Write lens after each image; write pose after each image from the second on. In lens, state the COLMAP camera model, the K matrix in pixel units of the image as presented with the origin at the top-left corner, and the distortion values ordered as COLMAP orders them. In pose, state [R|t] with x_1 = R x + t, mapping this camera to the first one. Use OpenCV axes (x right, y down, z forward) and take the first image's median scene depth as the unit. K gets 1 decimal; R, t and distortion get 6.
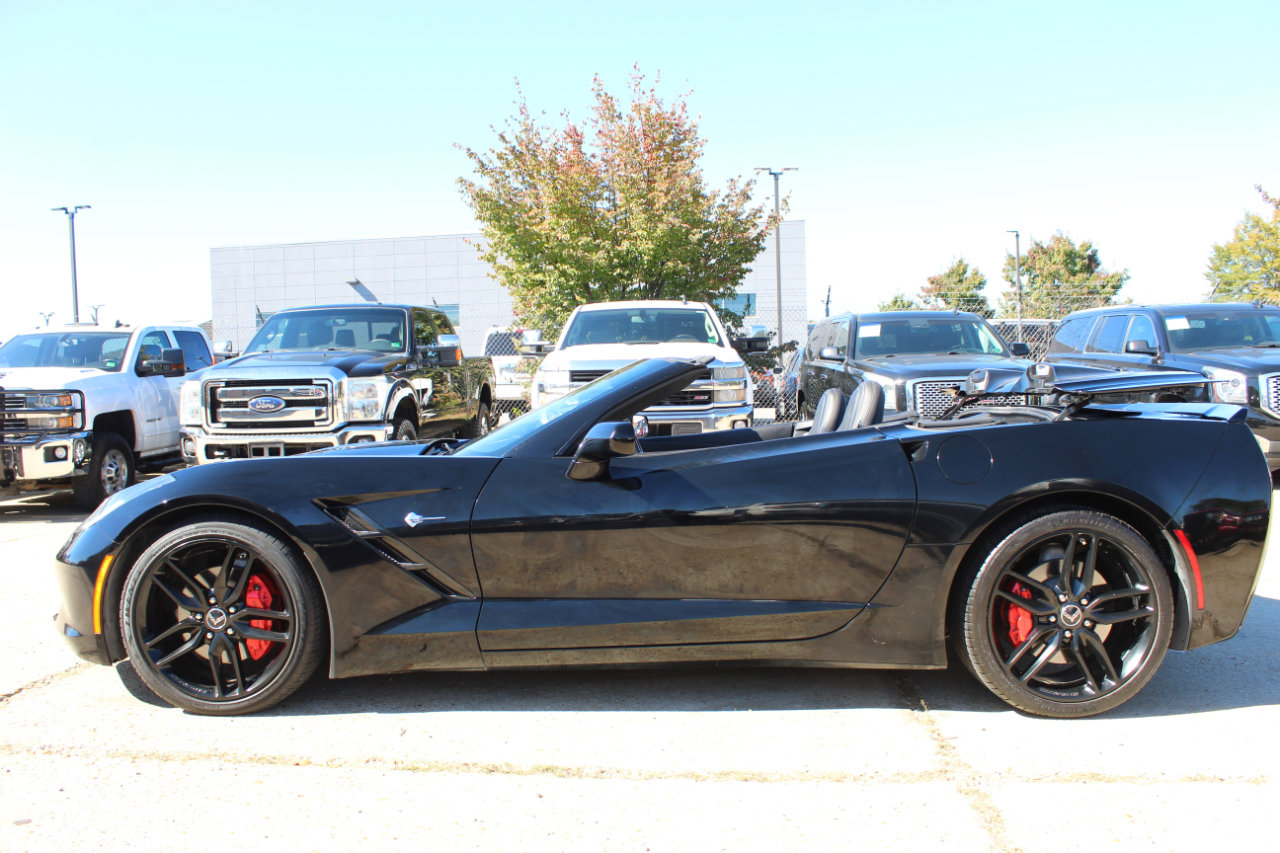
lens RADIAL K [[1061.0, 0, 645.9], [0, 1061.0, 431.0], [0, 0, 1]] dist [-0.152781, 0.137330]
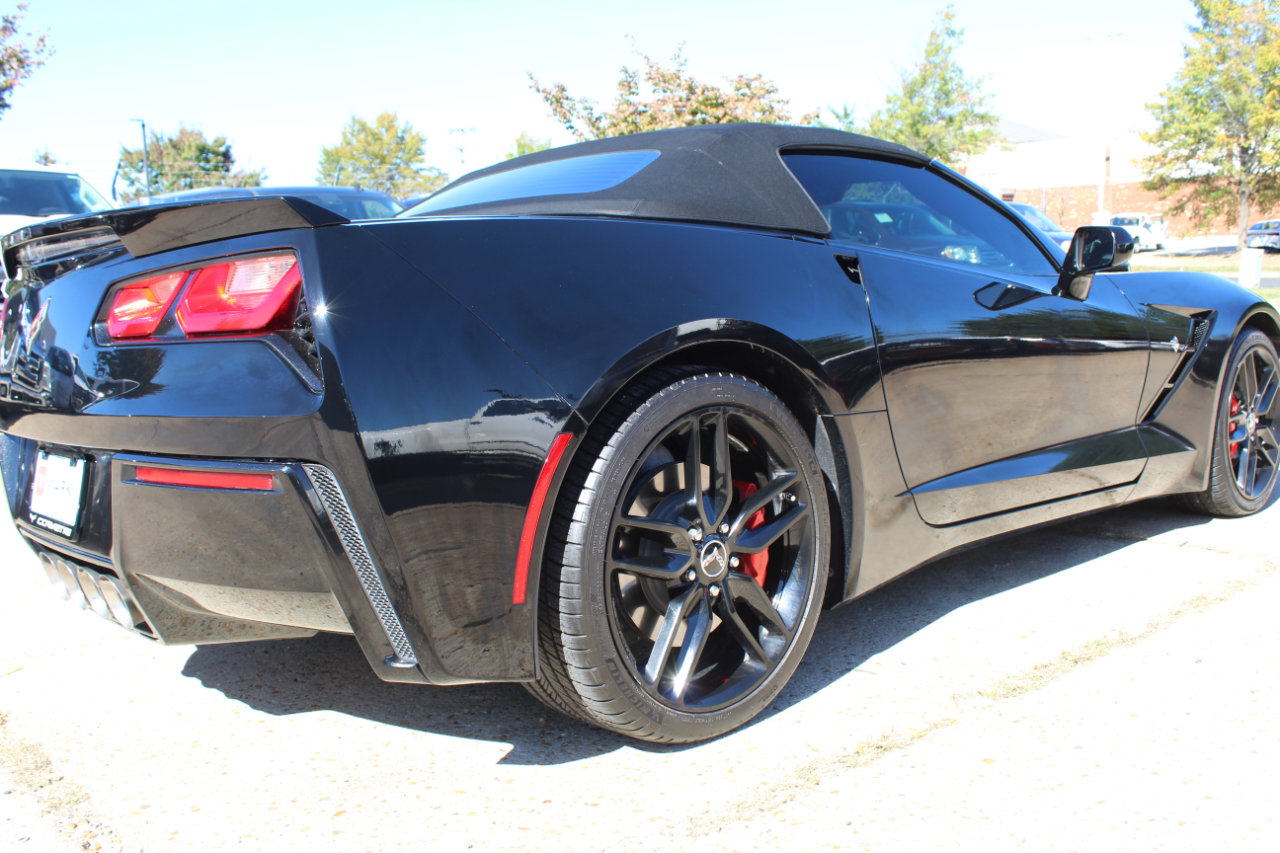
lens RADIAL K [[1202.7, 0, 646.6], [0, 1202.7, 427.6], [0, 0, 1]] dist [-0.149818, 0.177202]
pose [[0.698302, -0.103572, 0.708271, -0.253765], [0.063052, 0.994531, 0.083268, 0.015397], [-0.713021, -0.013488, 0.701013, 0.157112]]
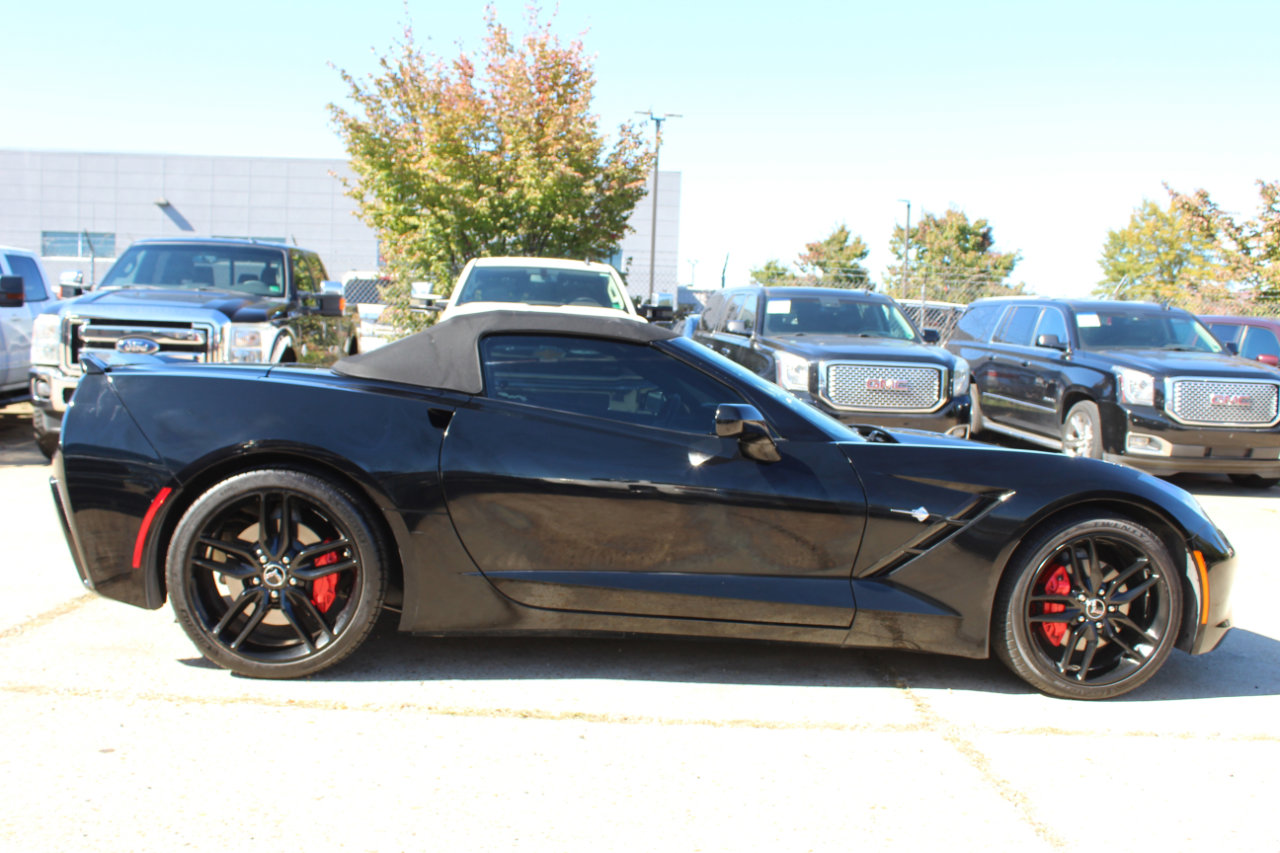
lens RADIAL K [[1202.7, 0, 646.6], [0, 1202.7, 427.6], [0, 0, 1]] dist [-0.149818, 0.177202]
pose [[0.988175, 0.052822, 0.143945, -0.055681], [-0.056228, 0.998224, 0.019695, -0.000440], [-0.142649, -0.027555, 0.989390, -0.057650]]
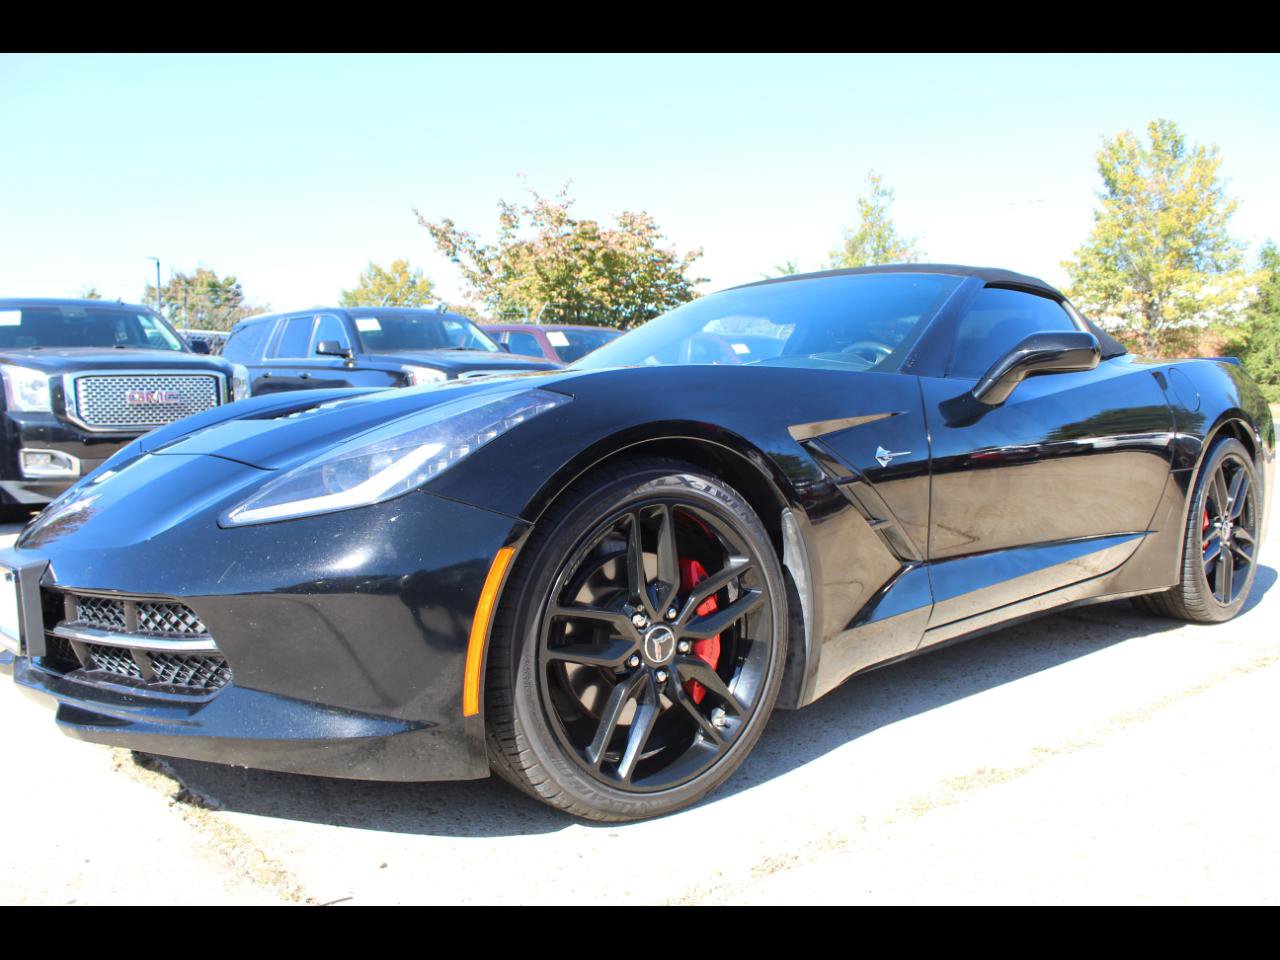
lens RADIAL K [[1053.6, 0, 622.1], [0, 1053.6, 477.3], [0, 0, 1]] dist [-0.159951, 0.111762]
pose [[0.717084, -0.042449, 0.695693, 0.019858], [0.039442, 0.999016, 0.020302, 0.024065], [-0.695870, 0.012881, 0.718052, 0.162261]]
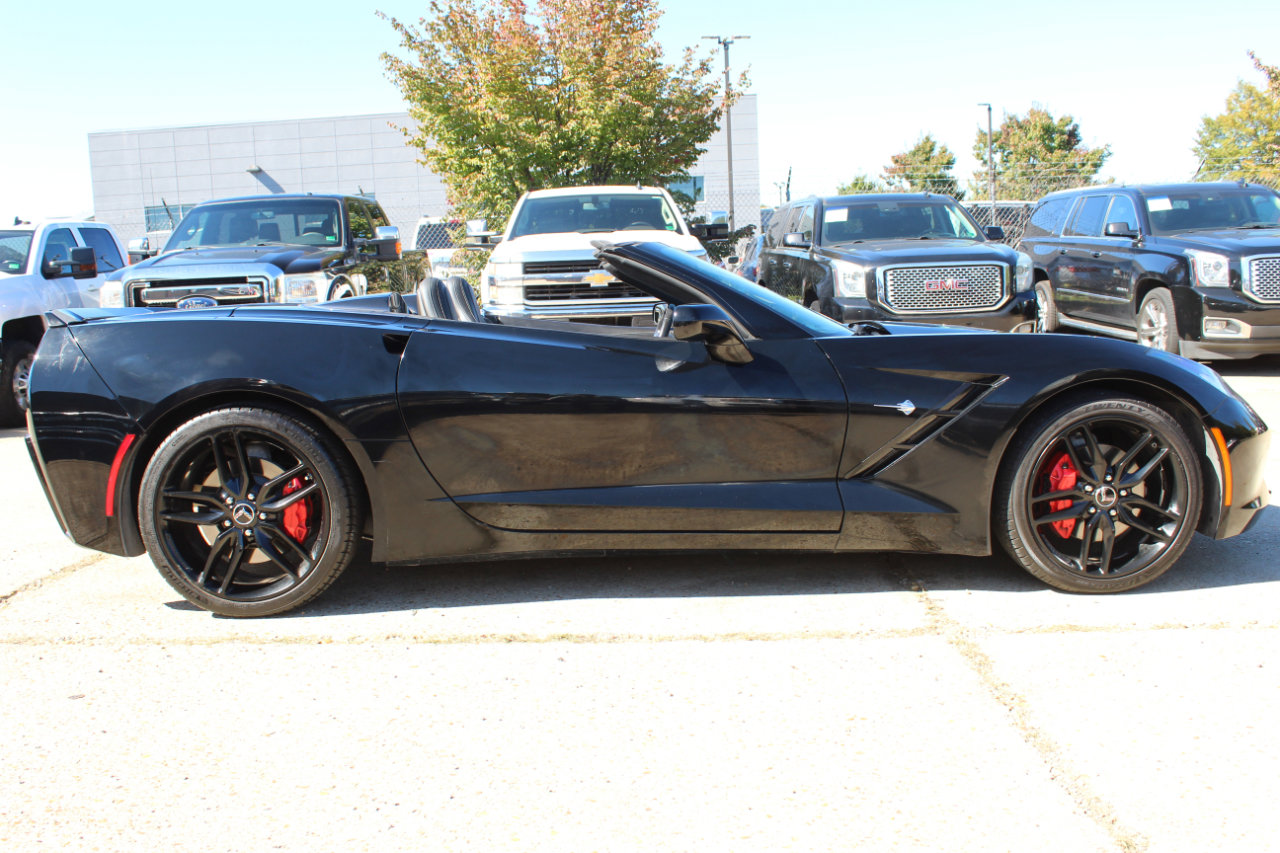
lens RADIAL K [[1172.3, 0, 649.5], [0, 1172.3, 429.7], [0, 0, 1]] dist [-0.139347, 0.146955]
pose [[0.998105, -0.023989, 0.056671, -0.017690], [0.019135, 0.996223, 0.084692, 0.004472], [-0.058489, -0.083447, 0.994794, -0.040859]]
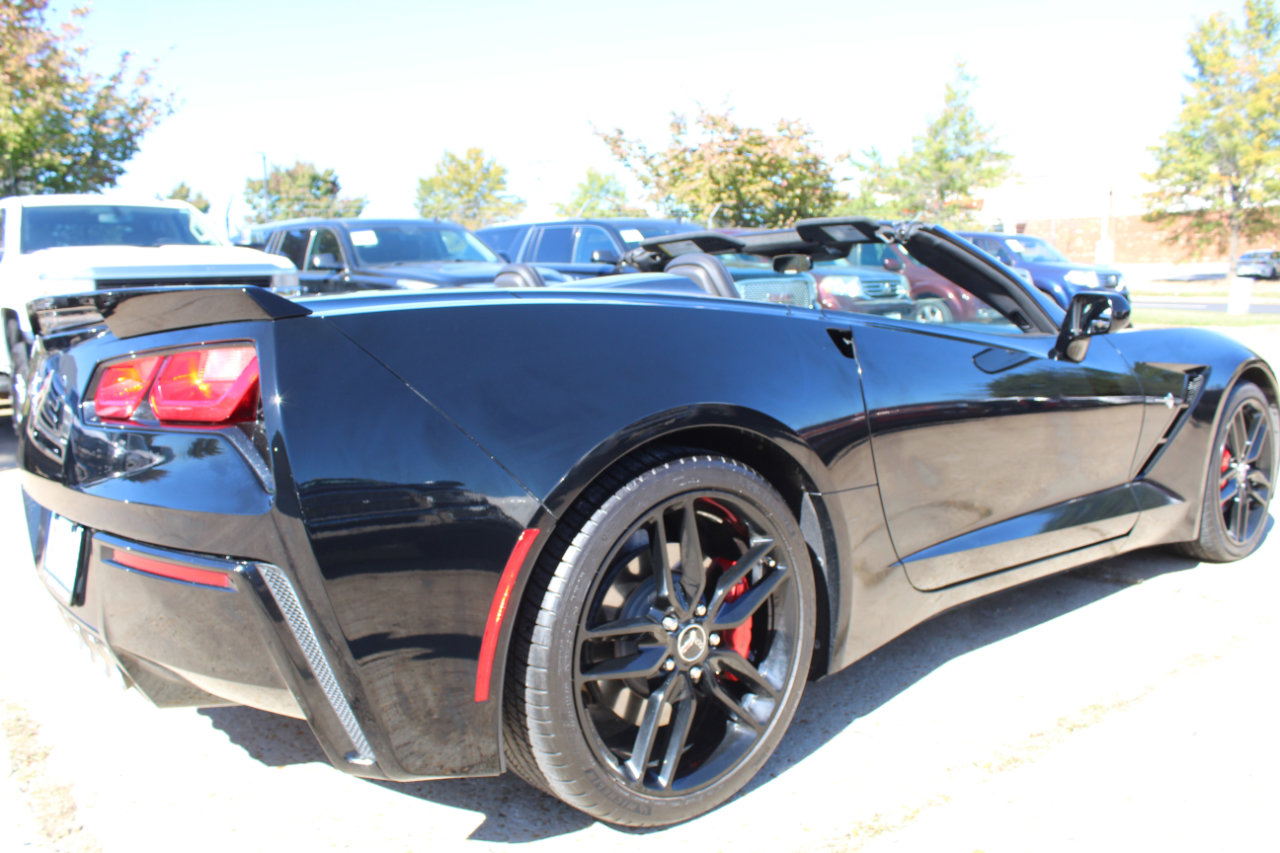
lens RADIAL K [[1053.4, 0, 638.1], [0, 1053.4, 428.0], [0, 0, 1]] dist [-0.165832, 0.150532]
pose [[0.739126, -0.093693, 0.667019, -0.226997], [0.049134, 0.995140, 0.085337, 0.004361], [-0.671773, -0.030301, 0.740137, 0.167126]]
